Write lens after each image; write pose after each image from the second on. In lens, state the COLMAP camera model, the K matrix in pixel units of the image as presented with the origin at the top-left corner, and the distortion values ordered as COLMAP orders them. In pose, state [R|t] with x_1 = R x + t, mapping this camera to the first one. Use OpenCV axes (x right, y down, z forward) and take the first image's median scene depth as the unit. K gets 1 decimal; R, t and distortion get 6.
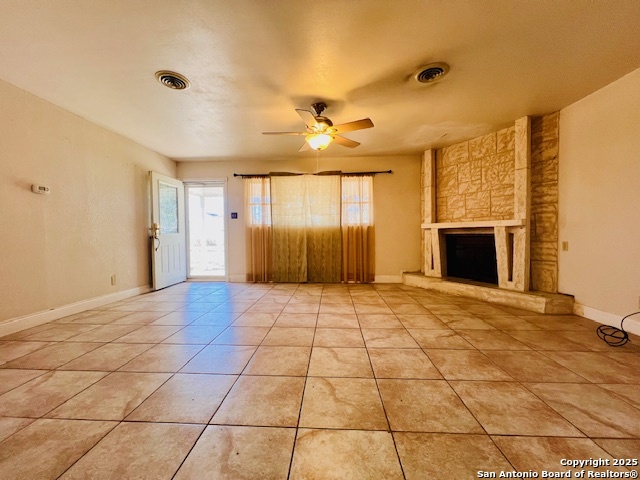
lens RADIAL K [[256.6, 0, 318.7], [0, 256.6, 238.8], [0, 0, 1]] dist [-0.001601, 0.000159]
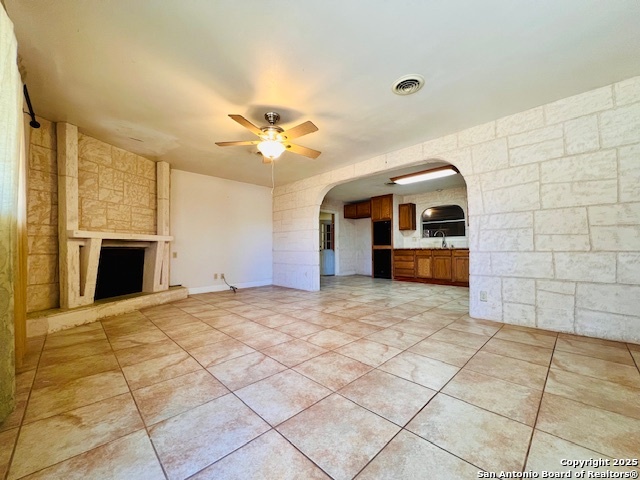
lens RADIAL K [[256.6, 0, 318.7], [0, 256.6, 238.8], [0, 0, 1]] dist [-0.001601, 0.000159]
pose [[-0.741079, 0.038183, 0.670331, -0.643768], [0.022727, 0.999236, -0.031792, -0.000982], [-0.671033, -0.008326, -0.741381, 1.325497]]
